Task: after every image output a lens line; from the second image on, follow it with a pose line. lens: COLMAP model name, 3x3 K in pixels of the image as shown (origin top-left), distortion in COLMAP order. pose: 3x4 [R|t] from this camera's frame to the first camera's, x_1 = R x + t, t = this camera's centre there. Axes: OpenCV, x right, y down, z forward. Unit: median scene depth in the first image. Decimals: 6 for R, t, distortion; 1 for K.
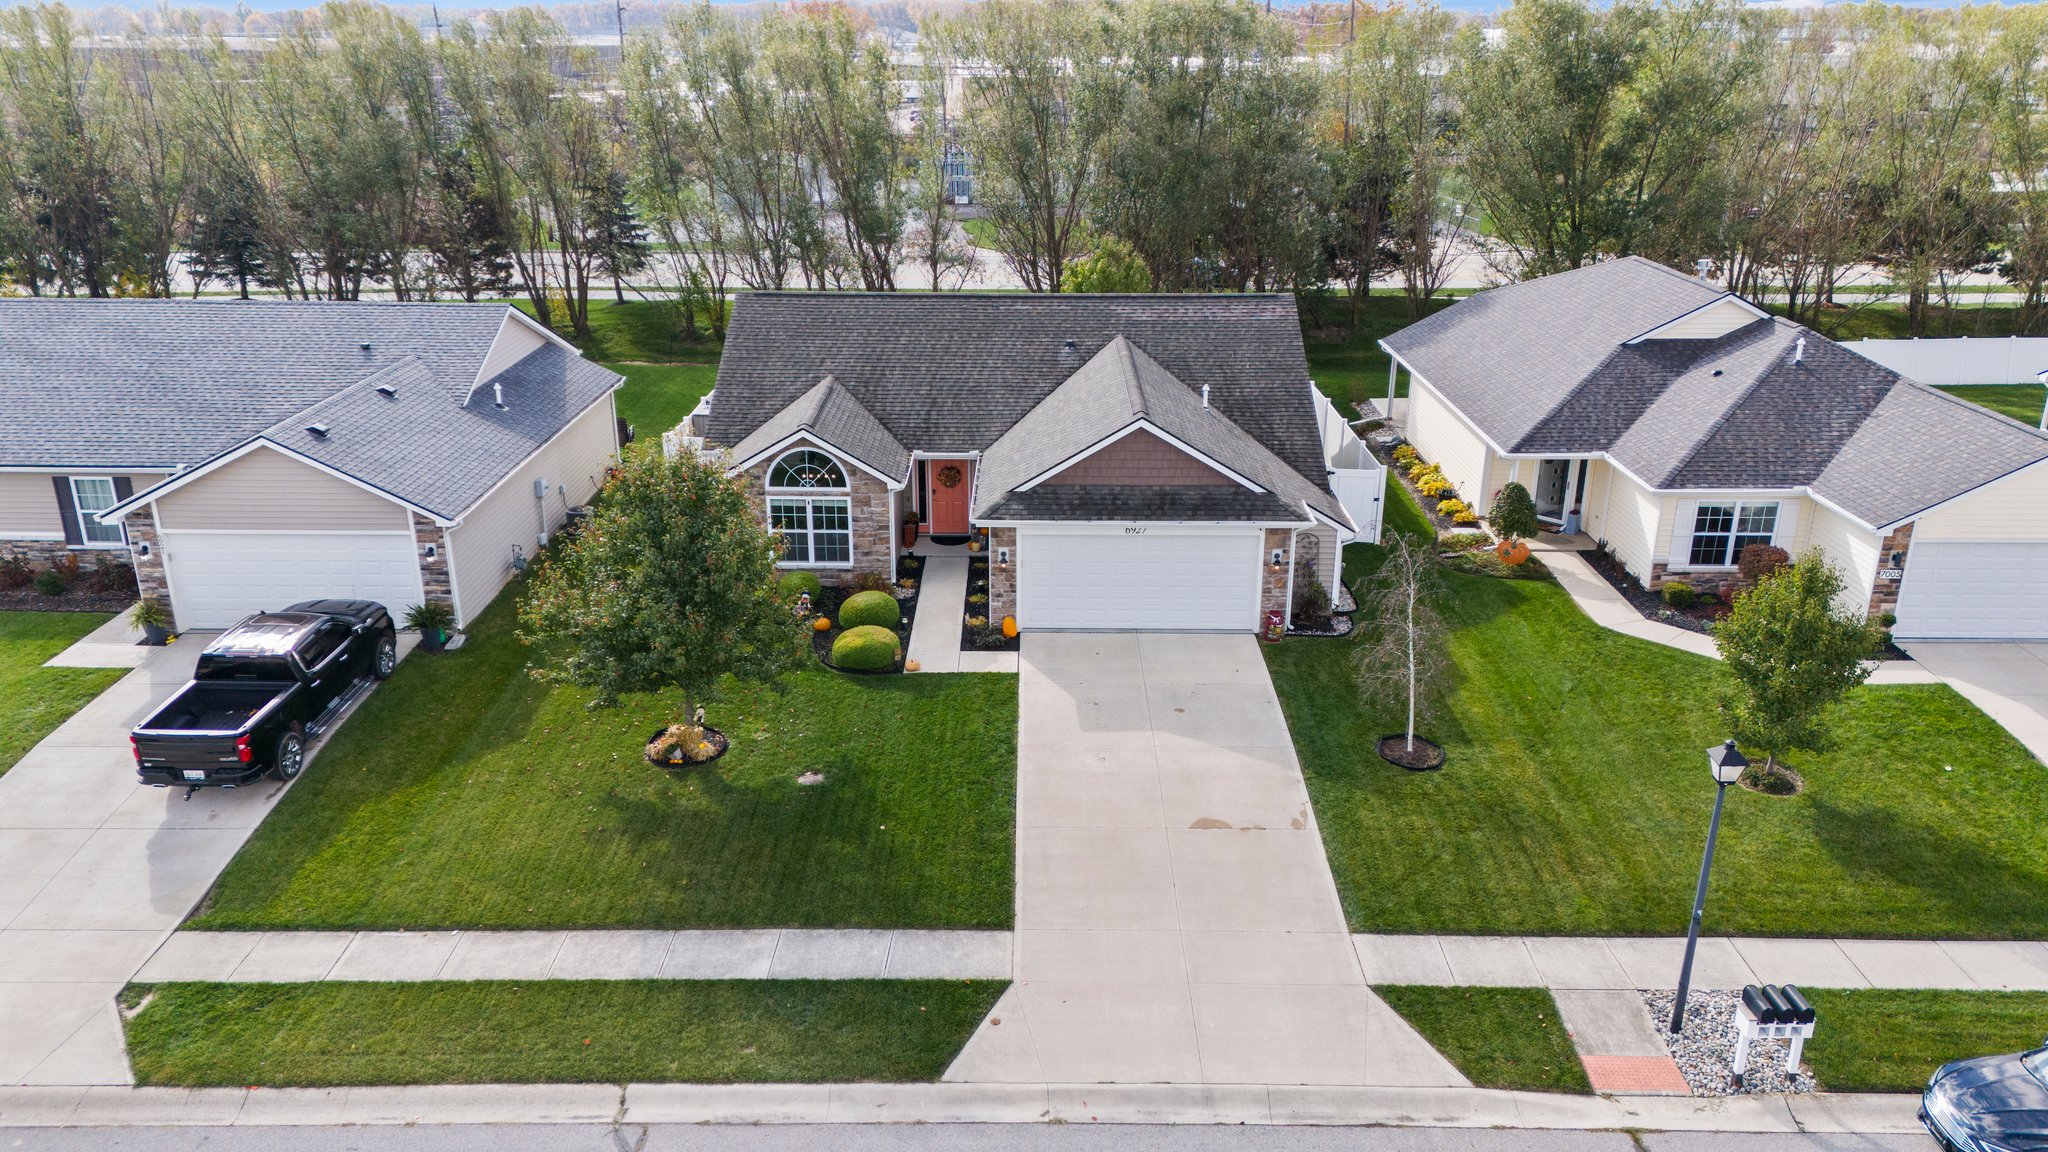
lens RADIAL K [[1492.1, 0, 1025.7], [0, 1492.1, 583.1], [0, 0, 1]] dist [0.070632, -0.067173]
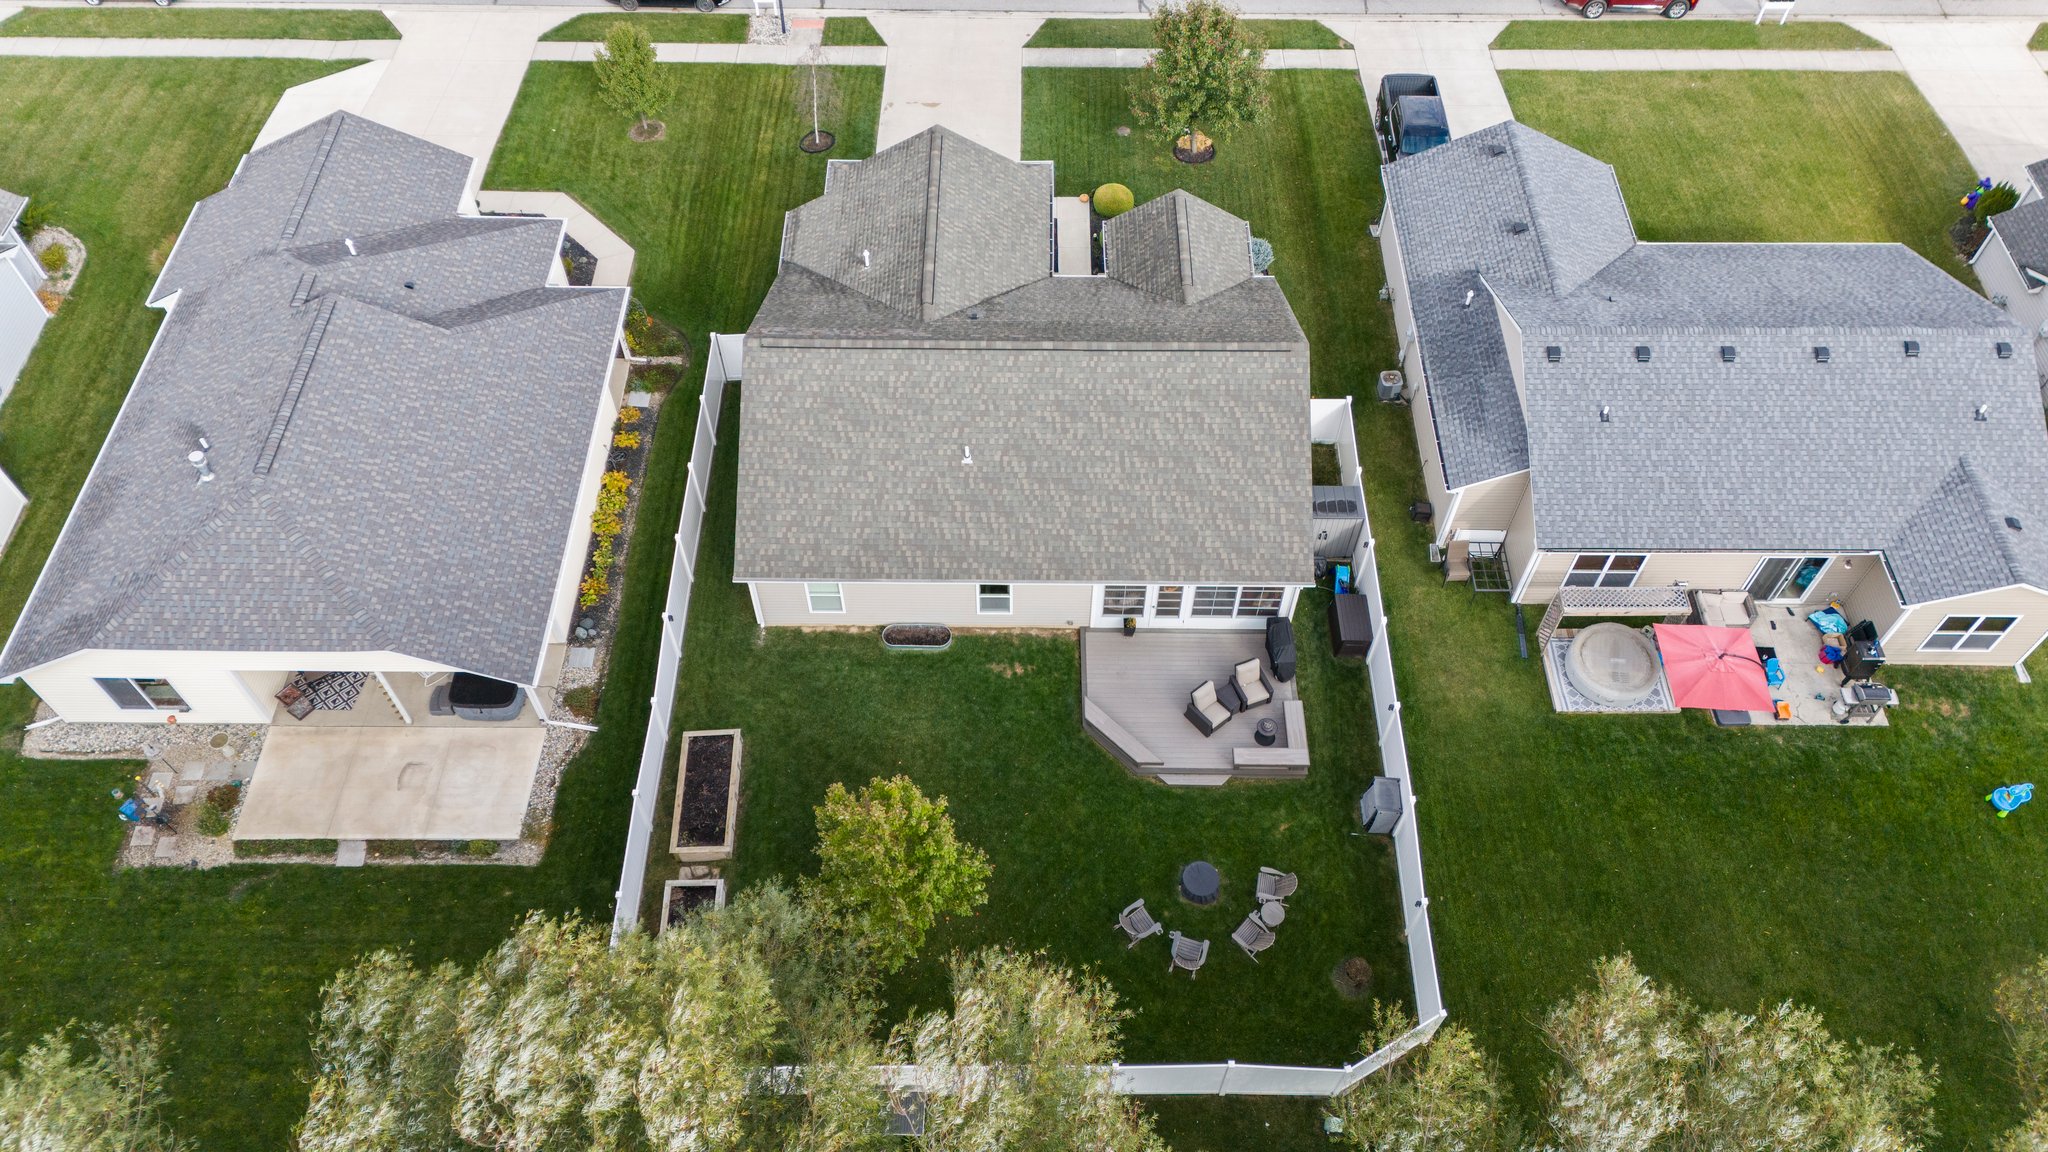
lens RADIAL K [[1492.1, 0, 1025.7], [0, 1492.1, 583.1], [0, 0, 1]] dist [0.070632, -0.067173]
pose [[-0.999960, -0.005666, -0.006974, -0.000960], [-0.008238, 0.268047, 0.963371, -1.422187], [-0.003589, 0.963389, -0.268082, 1.832566]]
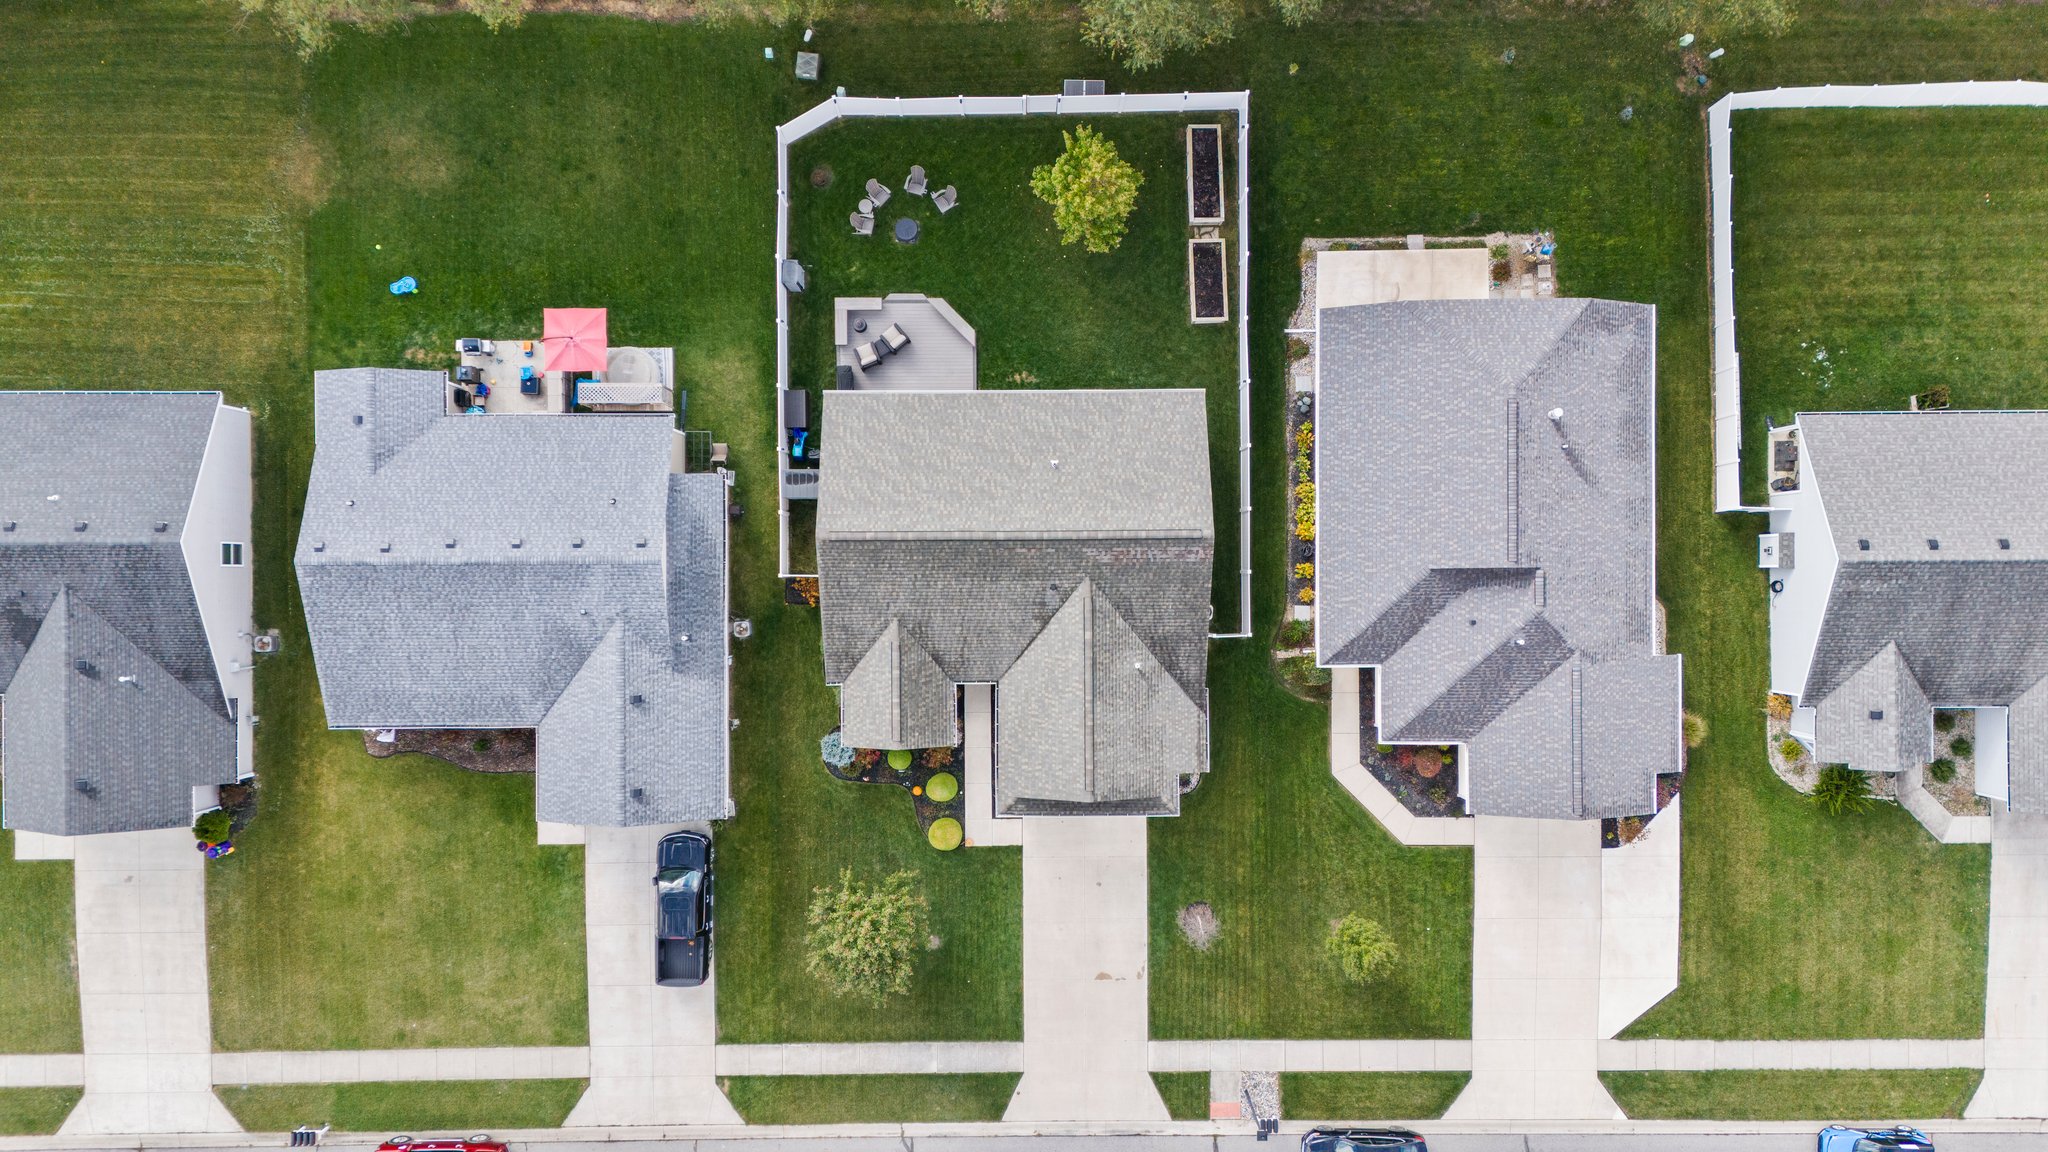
lens RADIAL K [[1488.6, 0, 1024.3], [0, 1488.6, 579.4], [0, 0, 1]] dist [0.098841, -0.127430]
pose [[0.999940, -0.010684, 0.002365, -0.002998], [0.001476, 0.345827, 0.938297, -1.916861], [-0.010842, -0.938238, 0.345822, 0.623777]]
